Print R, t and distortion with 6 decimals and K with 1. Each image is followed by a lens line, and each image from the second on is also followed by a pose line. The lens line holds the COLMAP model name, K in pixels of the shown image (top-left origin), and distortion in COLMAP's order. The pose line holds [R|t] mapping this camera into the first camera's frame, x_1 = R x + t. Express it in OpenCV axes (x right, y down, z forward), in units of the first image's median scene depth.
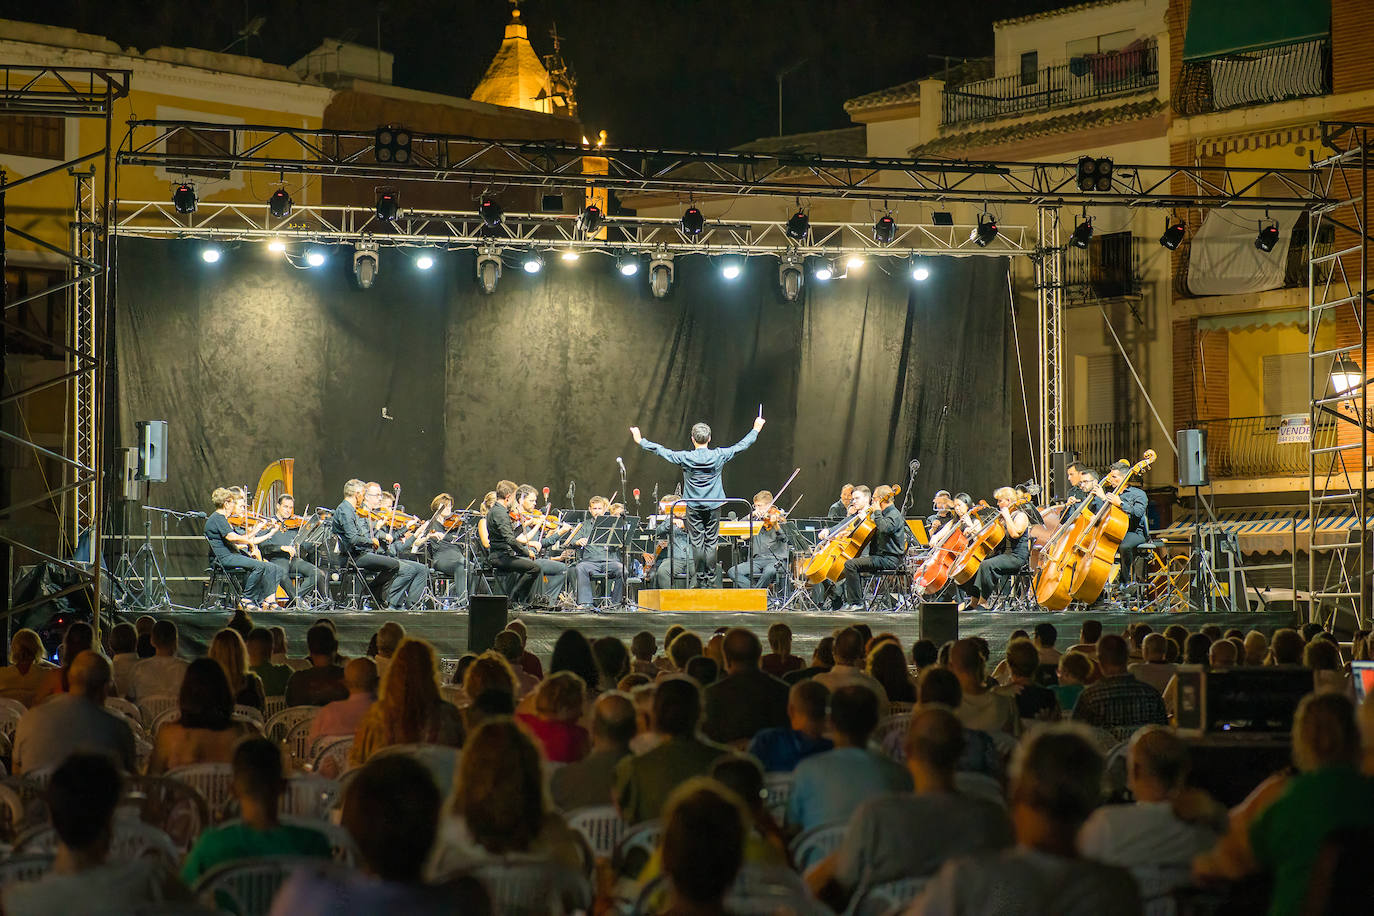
lens RADIAL K [[3317.4, 0, 688.6], [0, 3317.4, 454.7], [0, 0, 1]] dist [-0.089266, 0.000000]
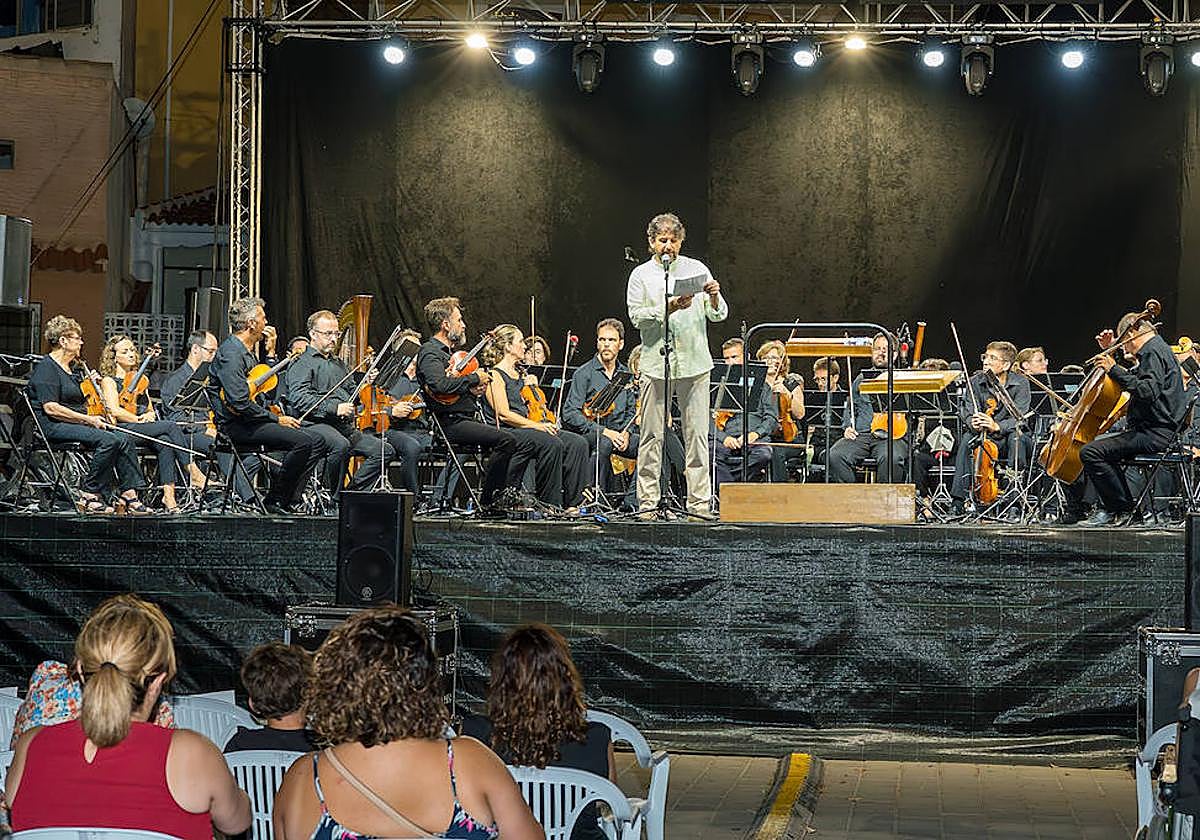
lens RADIAL K [[2474.1, 0, 607.3], [0, 2474.1, 421.8], [0, 0, 1]] dist [-0.095000, 0.000000]
pose [[0.956685, 0.000554, -0.291125, 0.073881], [0.005262, 0.999802, 0.019196, 0.015948], [0.291078, -0.019897, 0.956492, 0.430819]]
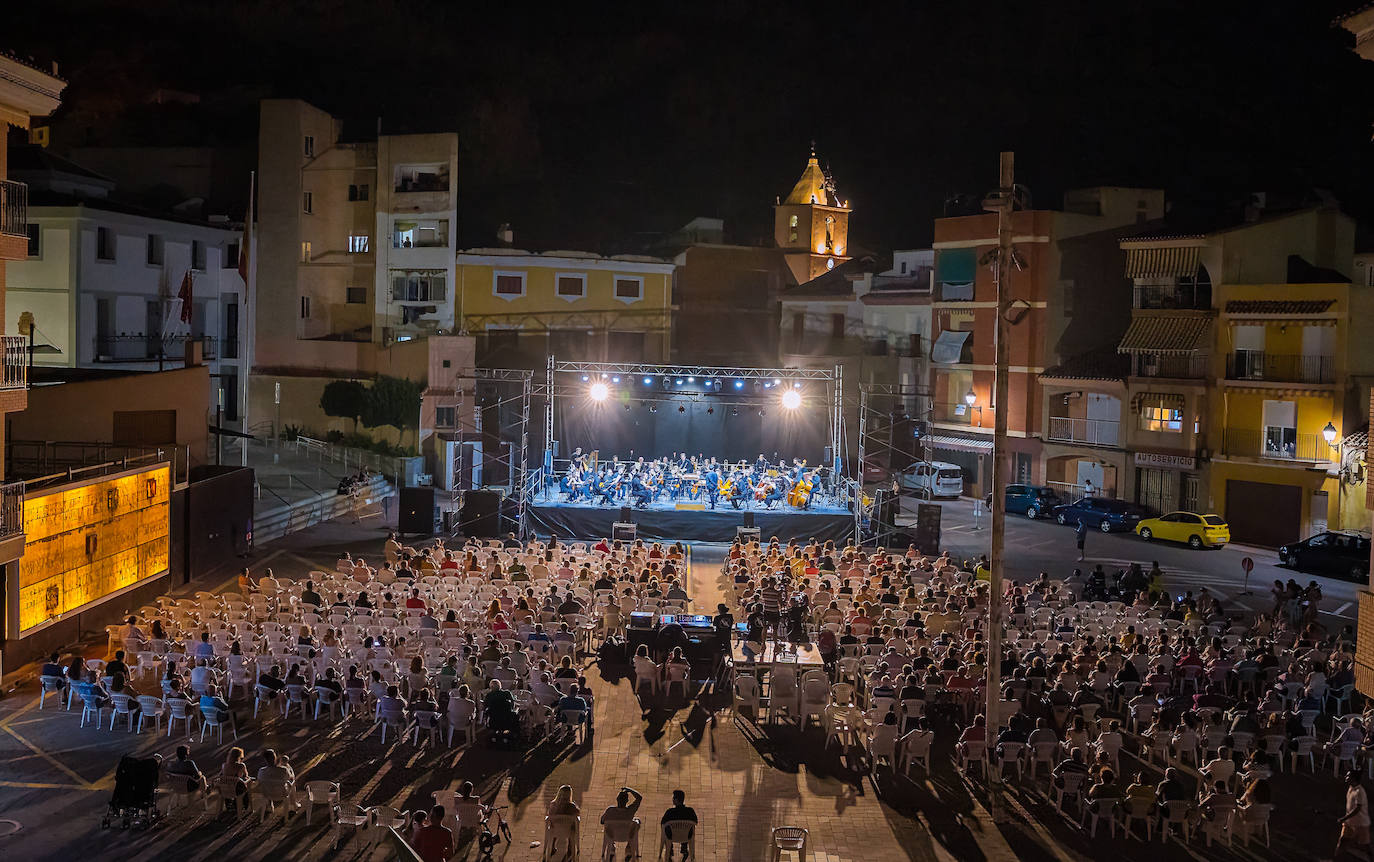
lens RADIAL K [[1322.6, 0, 674.6], [0, 1322.6, 423.5], [0, 0, 1]] dist [-0.007216, 0.000000]
pose [[0.984585, 0.037529, -0.170831, 0.178549], [-0.021503, 0.995272, 0.094713, -0.140814], [0.173578, -0.089579, 0.980738, -0.332296]]
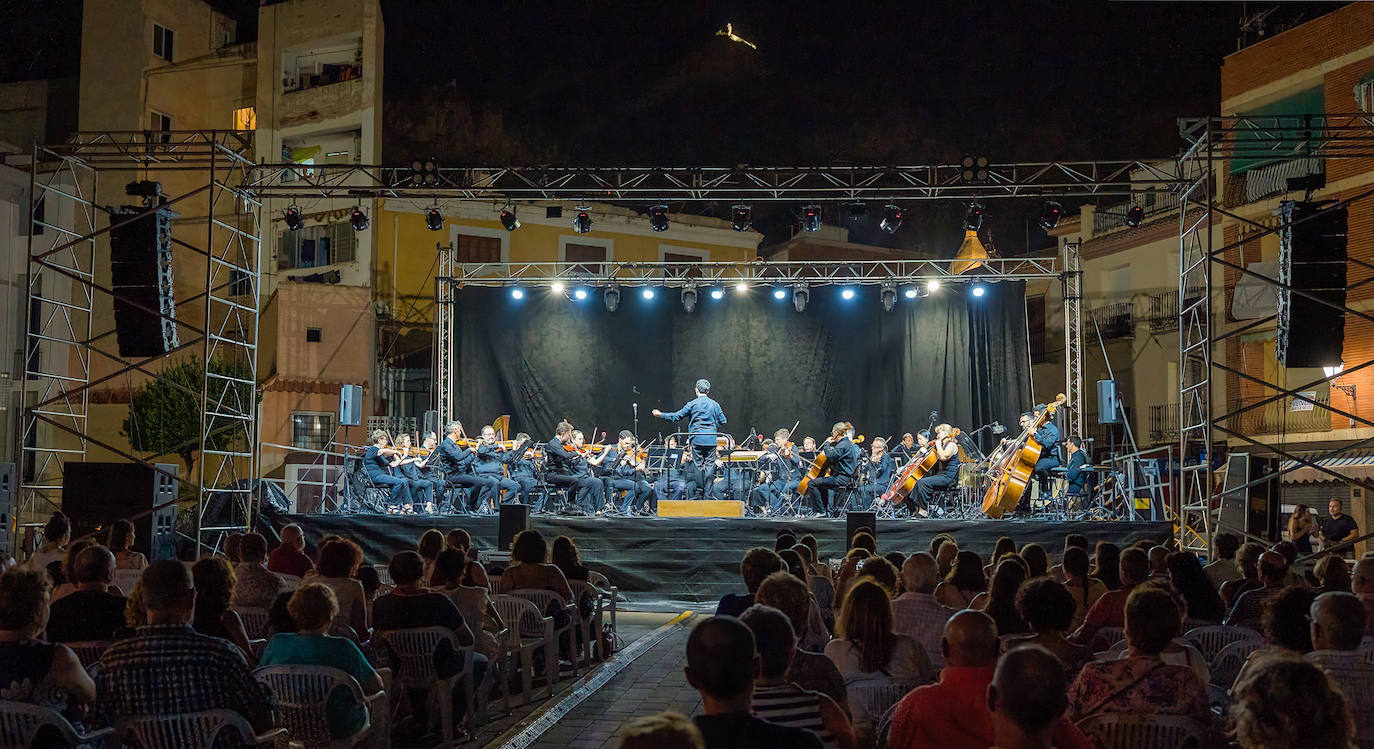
lens RADIAL K [[1470.1, 0, 635.6], [0, 1470.1, 371.0], [0, 0, 1]] dist [0.067171, 0.000000]
pose [[0.955971, -0.021989, -0.292637, 0.117665], [0.008573, 0.998856, -0.047049, 0.011990], [0.293336, 0.042469, 0.955066, 0.314888]]
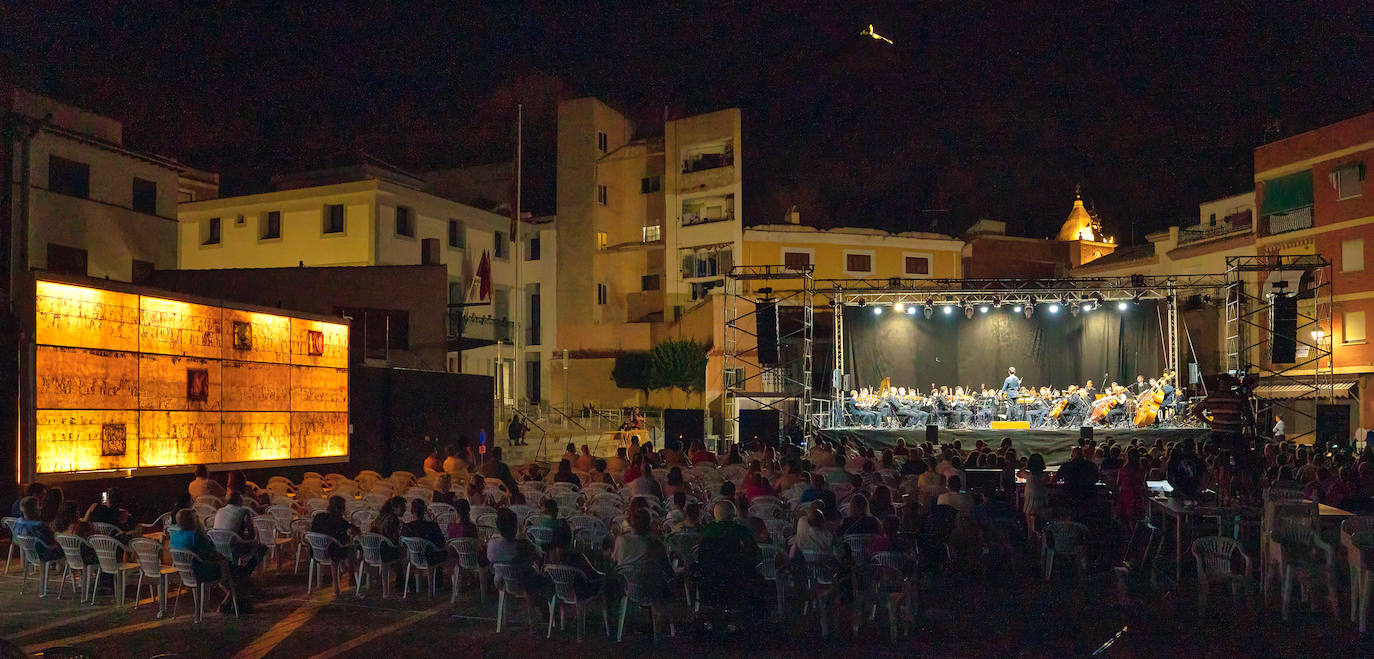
lens RADIAL K [[1124.1, 0, 692.8], [0, 1124.1, 373.4], [0, 0, 1]] dist [-0.057445, 0.014918]
pose [[0.920058, -0.017907, -0.391372, 0.105182], [0.024676, 0.999620, 0.012273, -0.017665], [0.391003, -0.020949, 0.920151, -0.044769]]
